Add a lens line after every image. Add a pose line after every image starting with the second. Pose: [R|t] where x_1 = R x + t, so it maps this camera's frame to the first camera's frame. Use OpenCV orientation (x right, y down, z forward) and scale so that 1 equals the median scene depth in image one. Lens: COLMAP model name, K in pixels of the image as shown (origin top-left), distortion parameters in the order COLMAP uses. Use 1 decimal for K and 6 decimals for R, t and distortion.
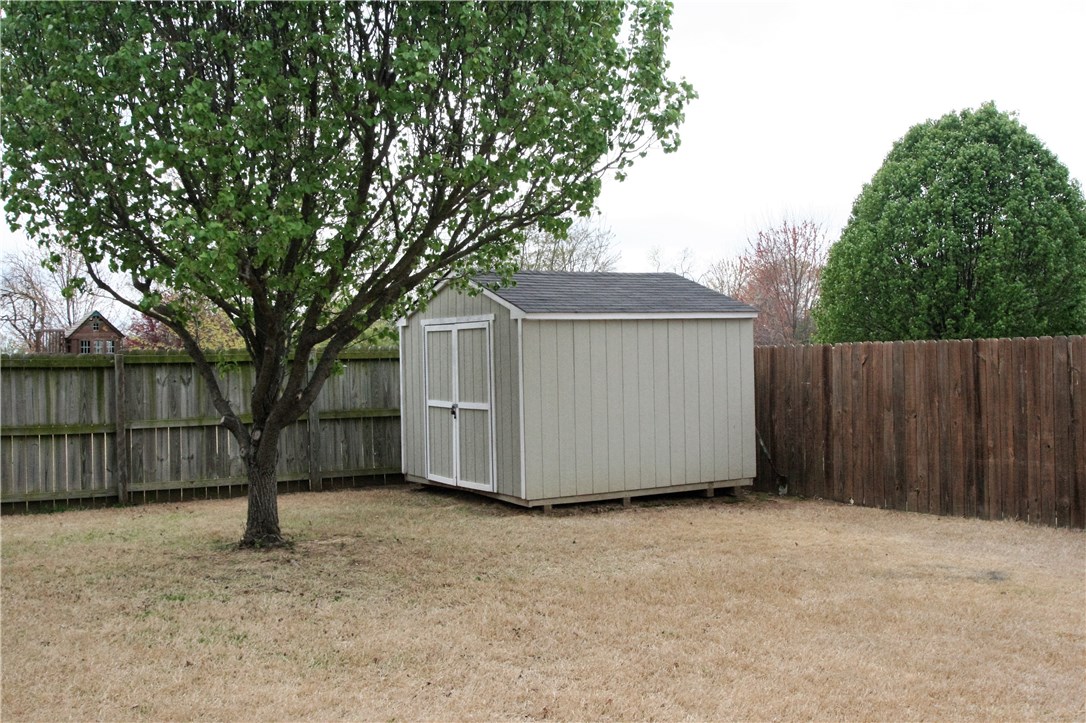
lens RADIAL K [[1162.8, 0, 541.4], [0, 1162.8, 361.2], [0, 0, 1]] dist [-0.072434, 0.000000]
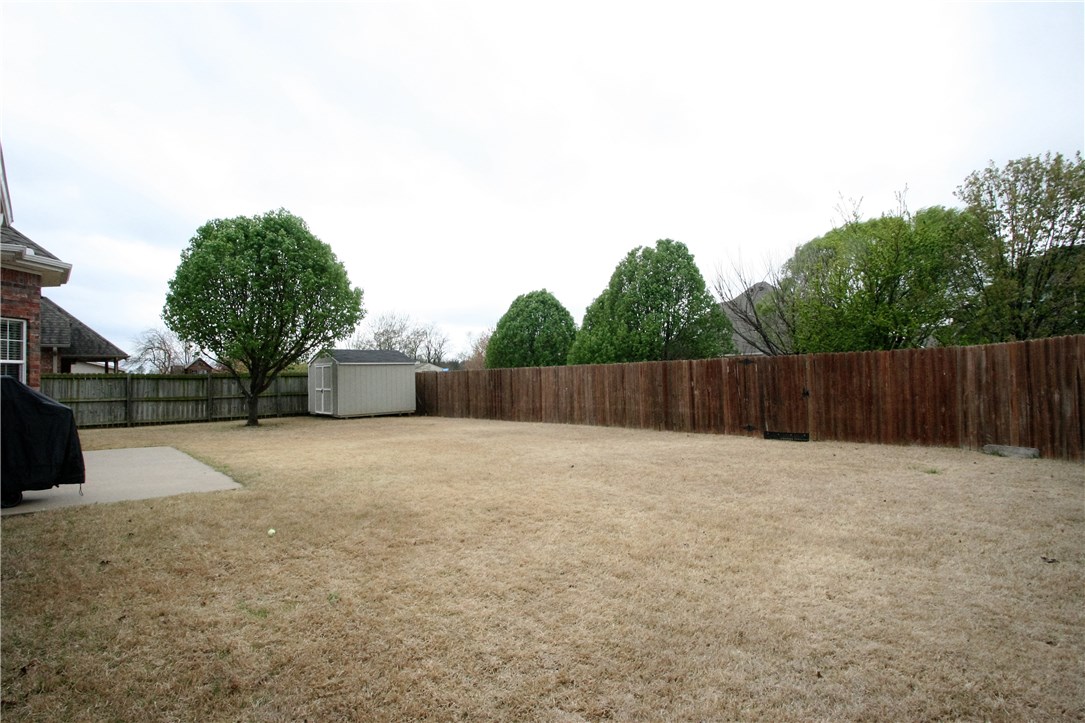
lens RADIAL K [[509.1, 0, 540.1], [0, 509.1, 359.7], [0, 0, 1]] dist [0.002621, -0.010958]
pose [[0.974370, 0.006694, 0.224854, 0.200703], [0.001816, 0.999290, -0.037619, 0.007723], [-0.224946, 0.037063, 0.973666, -0.561895]]
